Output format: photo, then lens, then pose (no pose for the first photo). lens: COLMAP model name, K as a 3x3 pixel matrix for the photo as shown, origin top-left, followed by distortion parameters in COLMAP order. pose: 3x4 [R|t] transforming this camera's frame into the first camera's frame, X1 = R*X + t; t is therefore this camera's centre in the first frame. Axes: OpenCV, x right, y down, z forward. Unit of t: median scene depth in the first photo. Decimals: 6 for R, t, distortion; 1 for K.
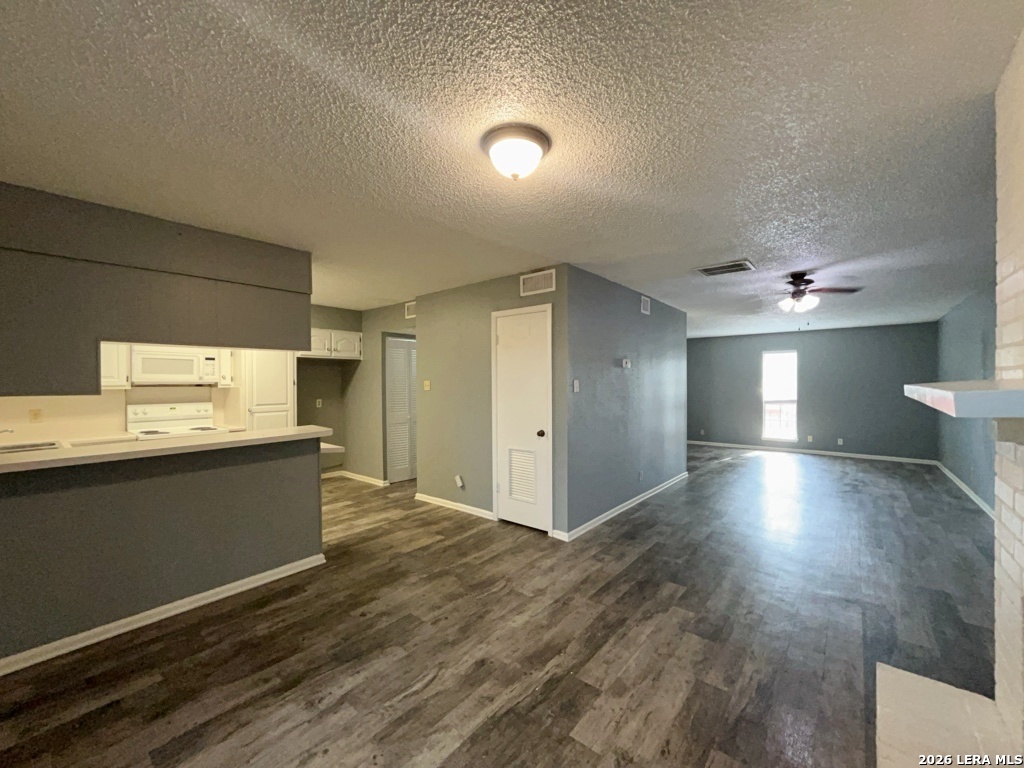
lens RADIAL K [[412.8, 0, 514.8], [0, 412.8, 384.3], [0, 0, 1]] dist [-0.002882, -0.000134]
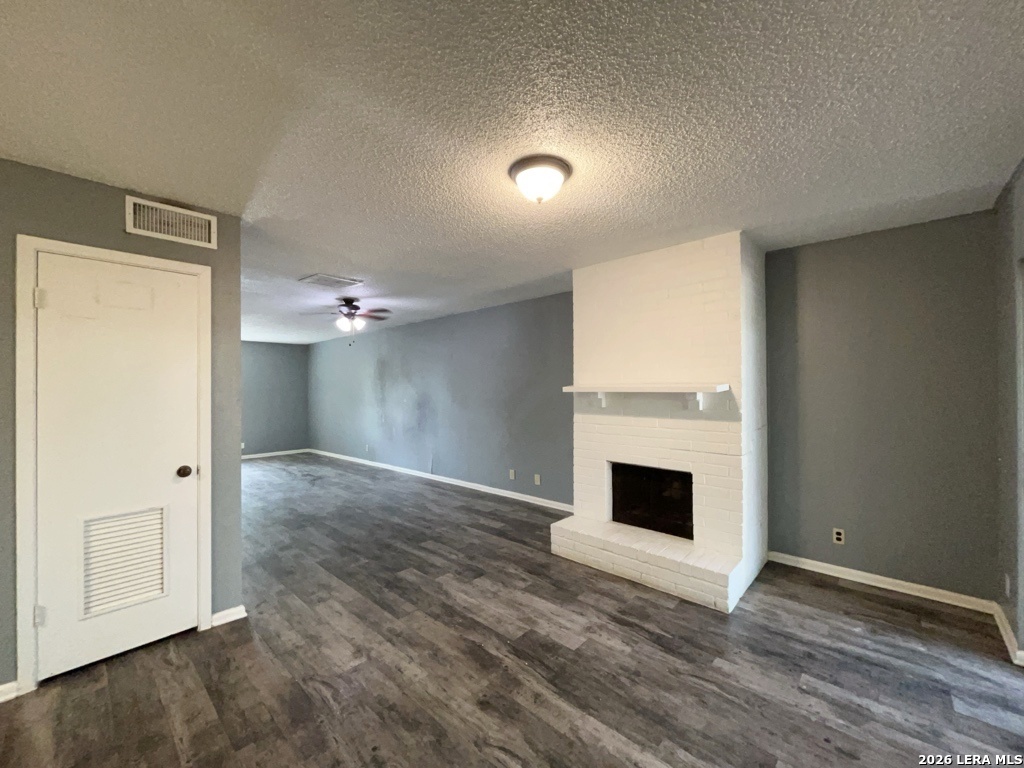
lens RADIAL K [[412.8, 0, 514.8], [0, 412.8, 384.3], [0, 0, 1]] dist [-0.002882, -0.000134]
pose [[0.050957, 0.009762, 0.998653, -0.689929], [0.014007, 0.999847, -0.010489, 0.003294], [-0.998603, 0.014523, 0.050812, 0.631919]]
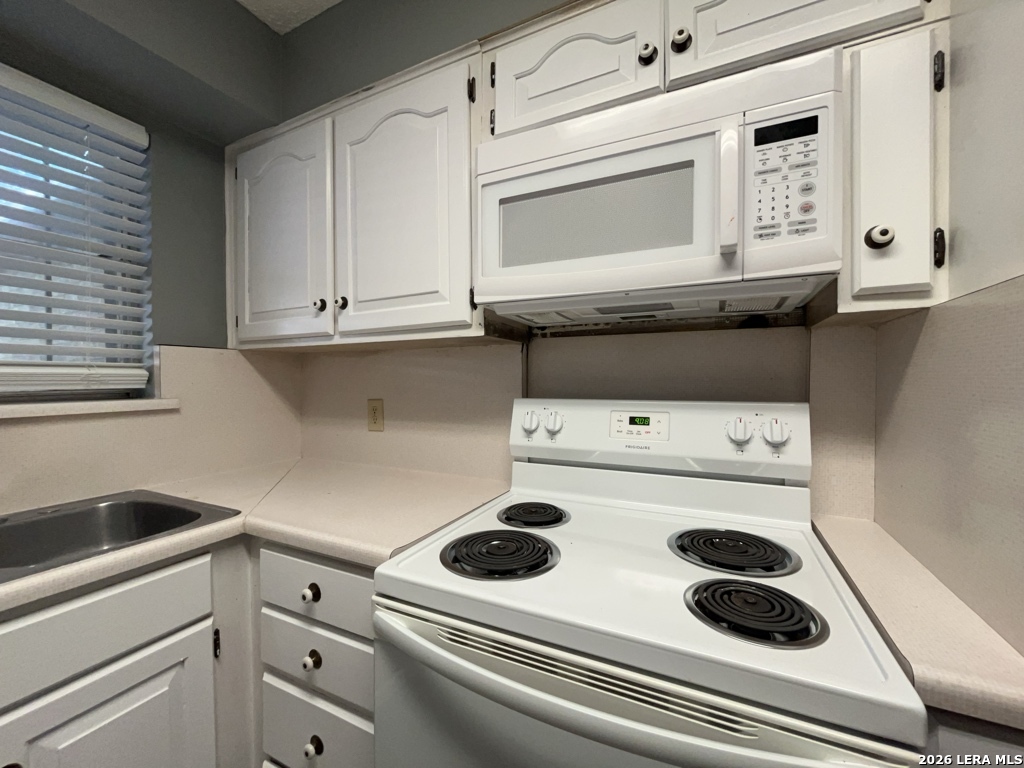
lens RADIAL K [[412.8, 0, 514.8], [0, 412.8, 384.3], [0, 0, 1]] dist [-0.002882, -0.000134]
pose [[0.232506, 0.016519, -0.972455, -1.000984], [-0.004621, 0.999863, 0.015880, 0.055626], [0.972584, 0.000801, 0.232550, 1.418765]]
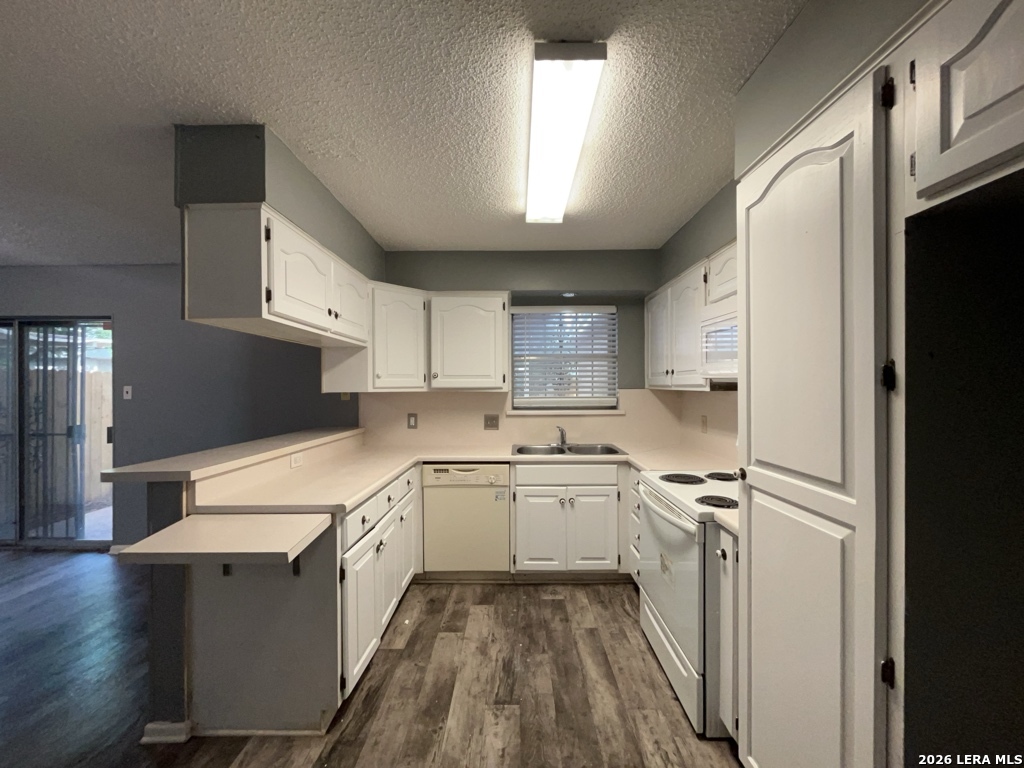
lens RADIAL K [[412.8, 0, 514.8], [0, 412.8, 384.3], [0, 0, 1]] dist [-0.002882, -0.000134]
pose [[-0.775255, 0.009759, -0.631573, -0.559089], [0.004169, 0.999938, 0.010333, -0.007317], [0.631635, 0.005377, -0.775247, 1.872740]]
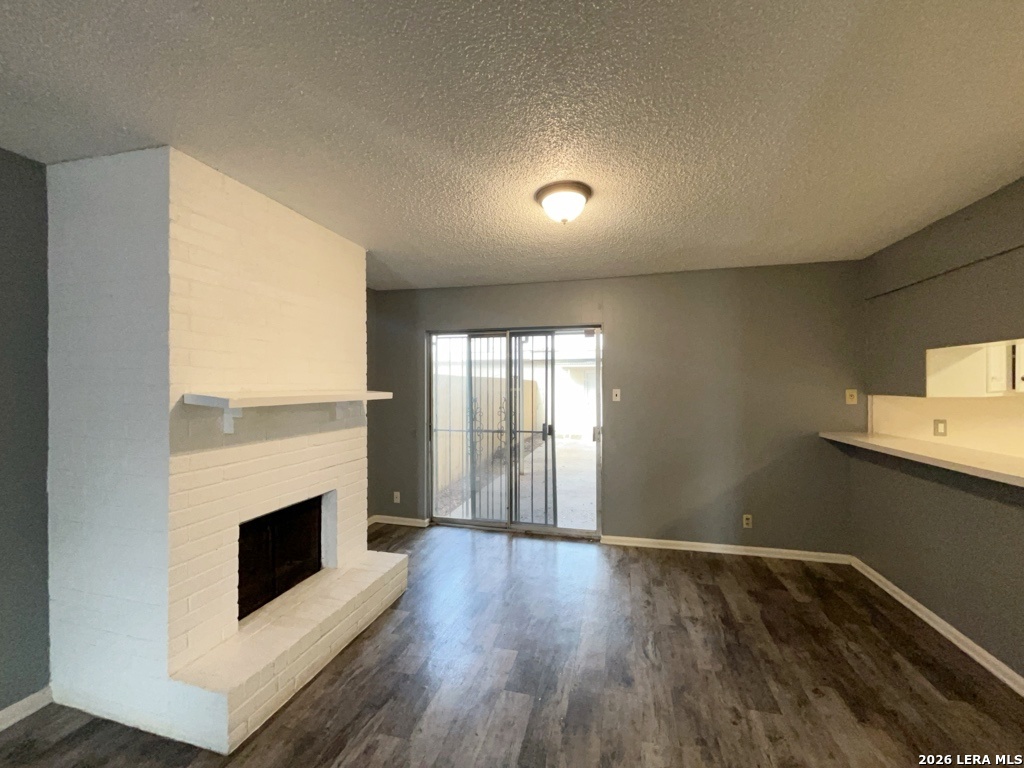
lens RADIAL K [[412.8, 0, 514.8], [0, 412.8, 384.3], [0, 0, 1]] dist [-0.002882, -0.000134]
pose [[-0.904707, 0.009957, -0.425917, 0.405149], [0.007216, 0.999942, 0.008049, -0.022357], [0.425972, 0.004209, -0.904726, 1.264049]]
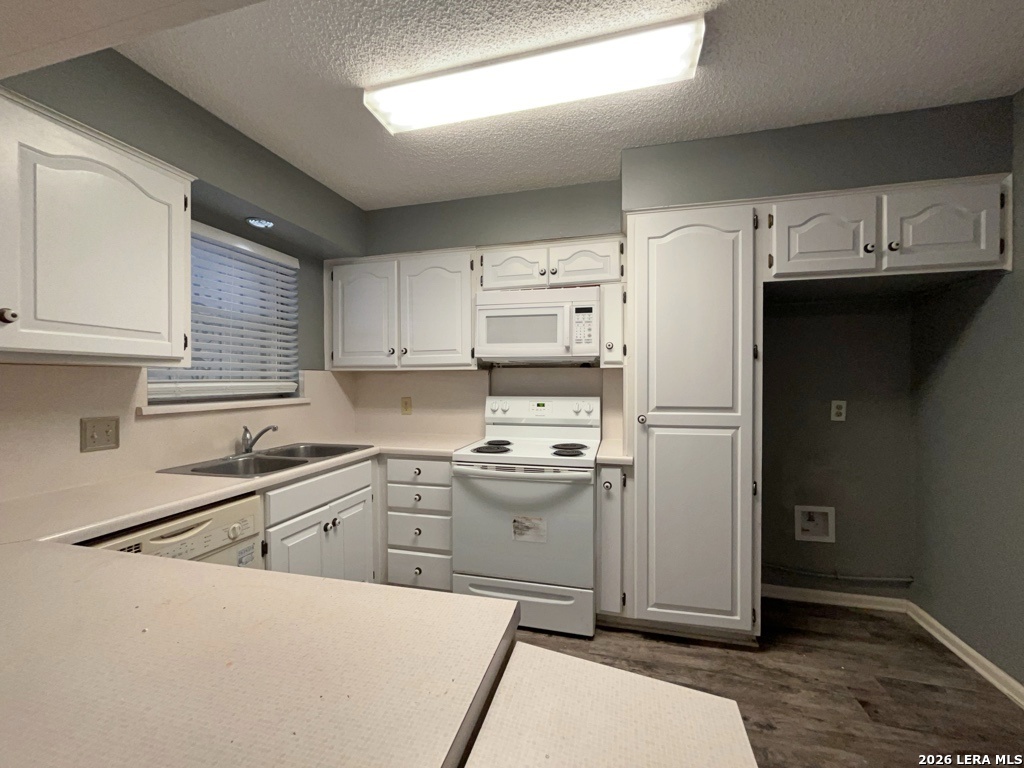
lens RADIAL K [[412.8, 0, 514.8], [0, 412.8, 384.3], [0, 0, 1]] dist [-0.002882, -0.000134]
pose [[0.419576, 0.013620, -0.907618, -0.524465], [-0.006904, 0.999906, 0.011813, 0.037734], [0.907694, 0.001309, 0.419631, 1.174987]]
